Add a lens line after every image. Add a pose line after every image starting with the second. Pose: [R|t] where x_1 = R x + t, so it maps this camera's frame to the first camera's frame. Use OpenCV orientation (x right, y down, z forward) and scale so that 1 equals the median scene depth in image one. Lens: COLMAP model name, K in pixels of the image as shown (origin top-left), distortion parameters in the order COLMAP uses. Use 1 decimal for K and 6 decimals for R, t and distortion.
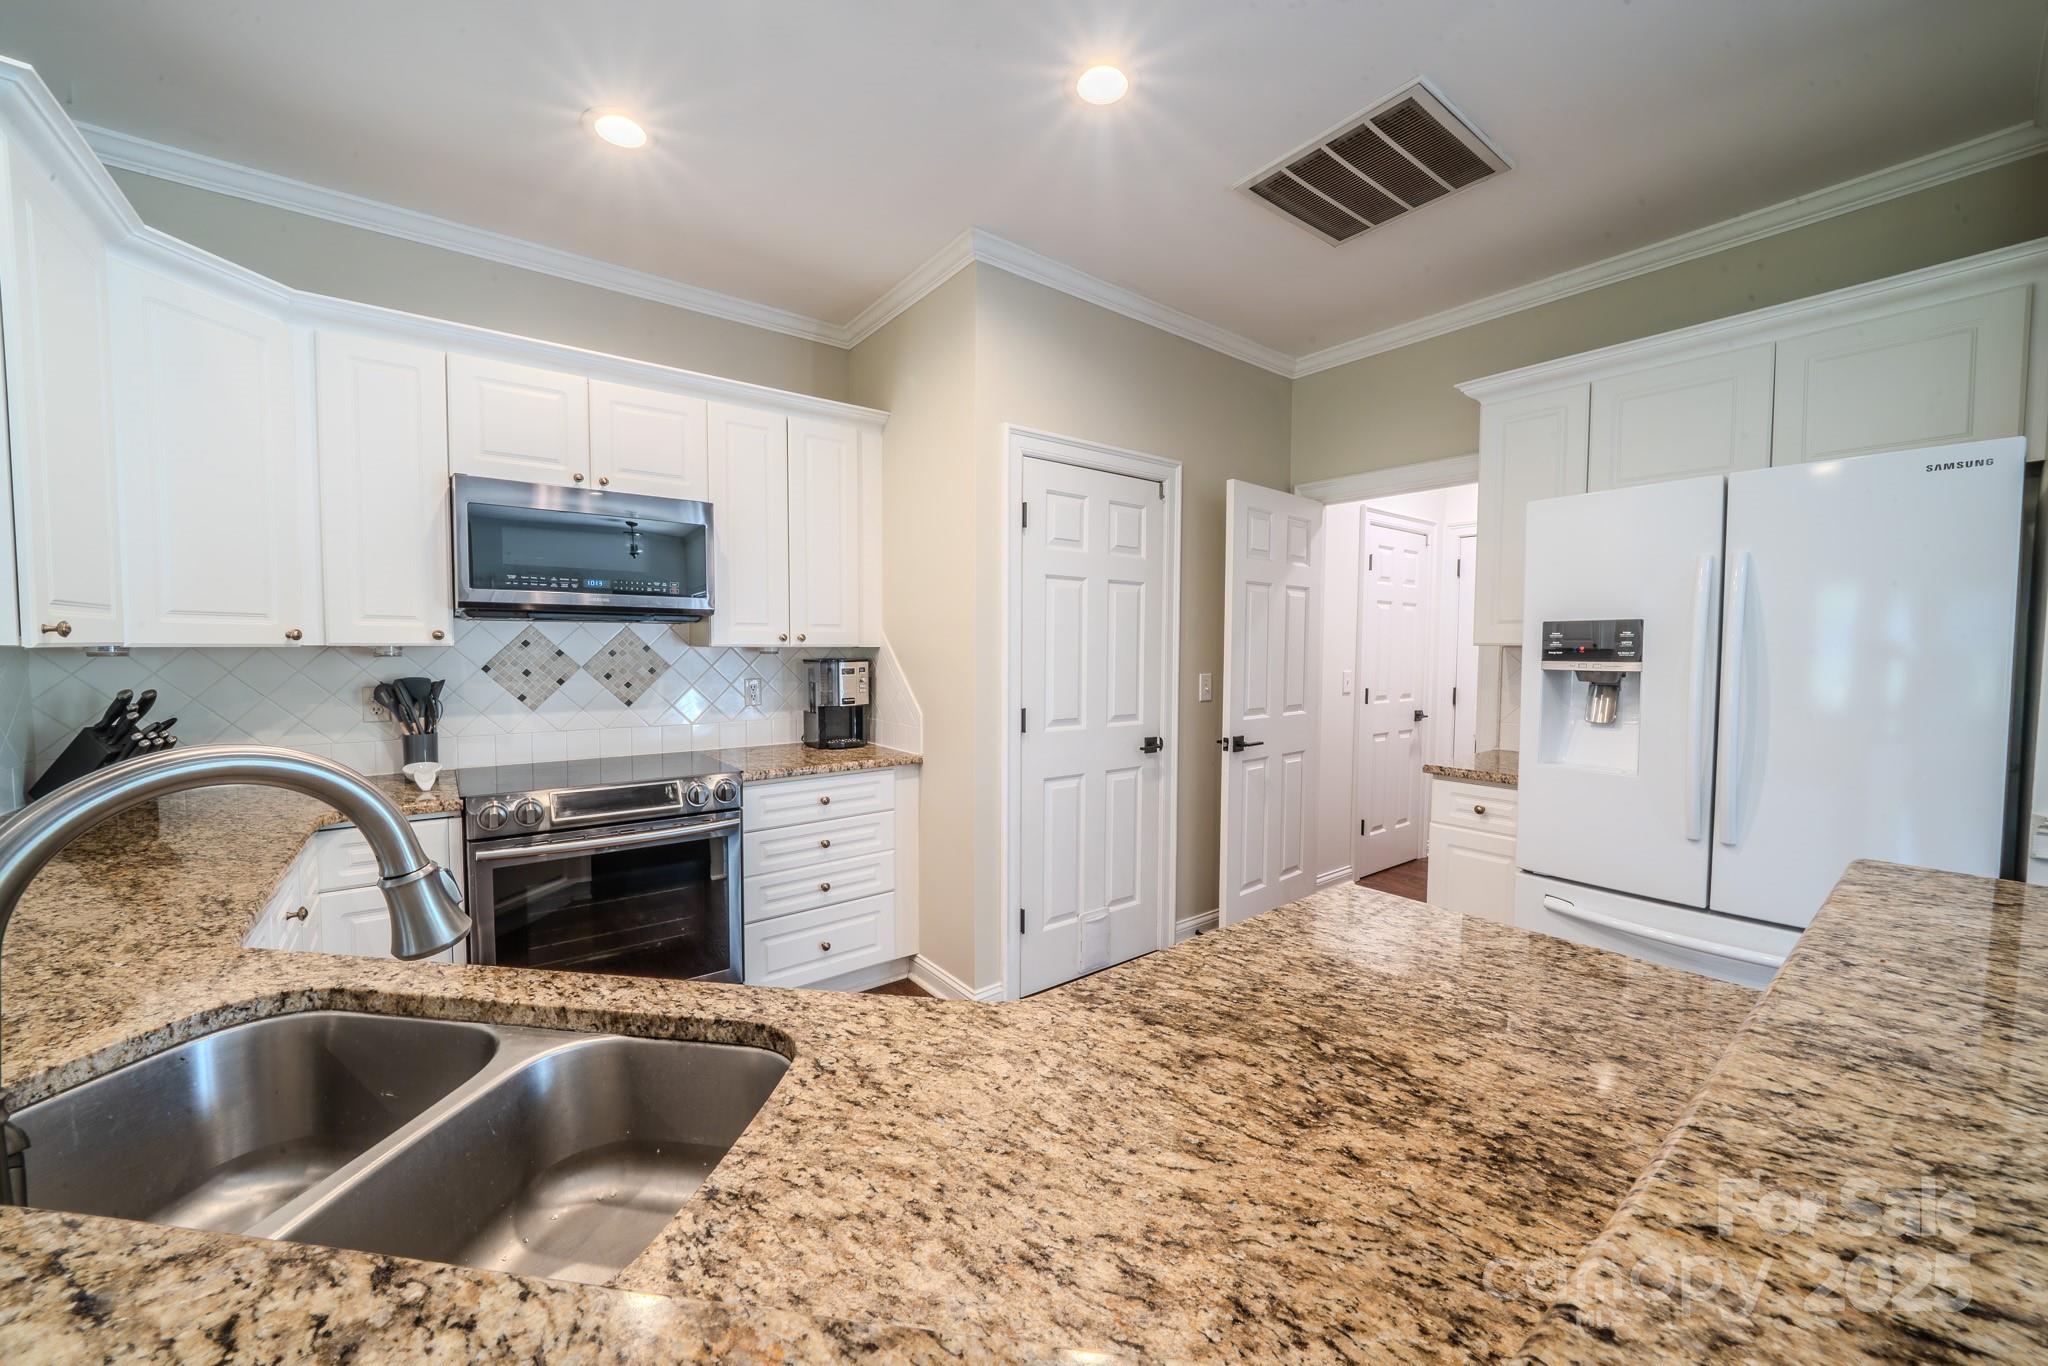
lens RADIAL K [[767.3, 0, 1019.1], [0, 767.3, 682.7], [0, 0, 1]] dist [-0.002662, -0.000037]
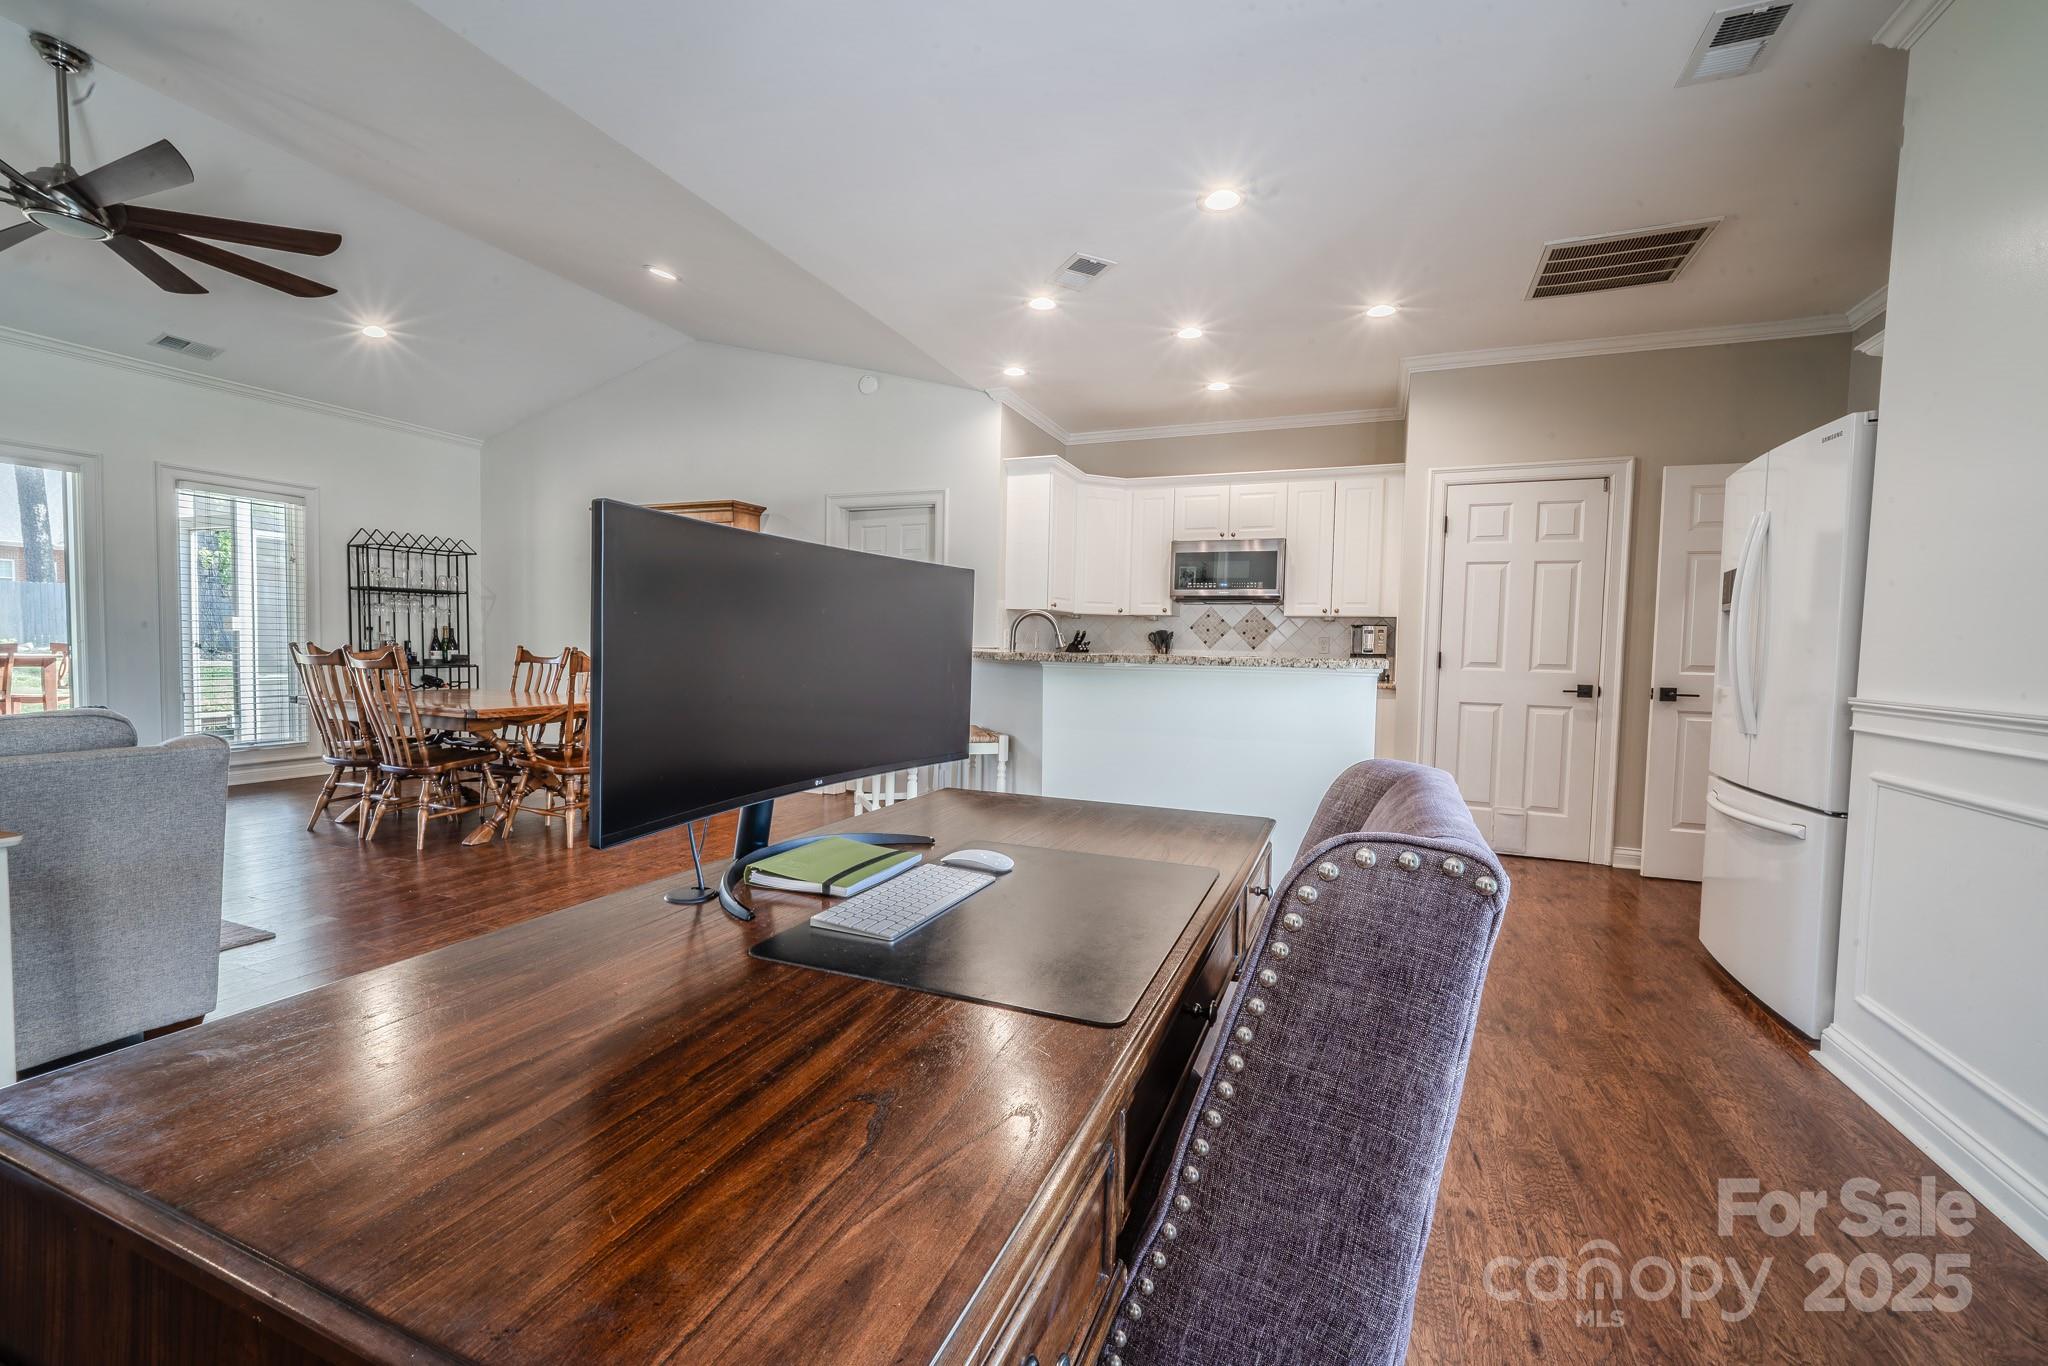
lens RADIAL K [[825.6, 0, 1024.6], [0, 825.6, 683.4], [0, 0, 1]] dist [0.000003, 0.000041]
pose [[0.502189, 0.048304, -0.863407, 0.937542], [-0.062032, 0.997879, 0.019747, 0.106544], [0.862530, 0.043642, 0.504121, -0.488944]]
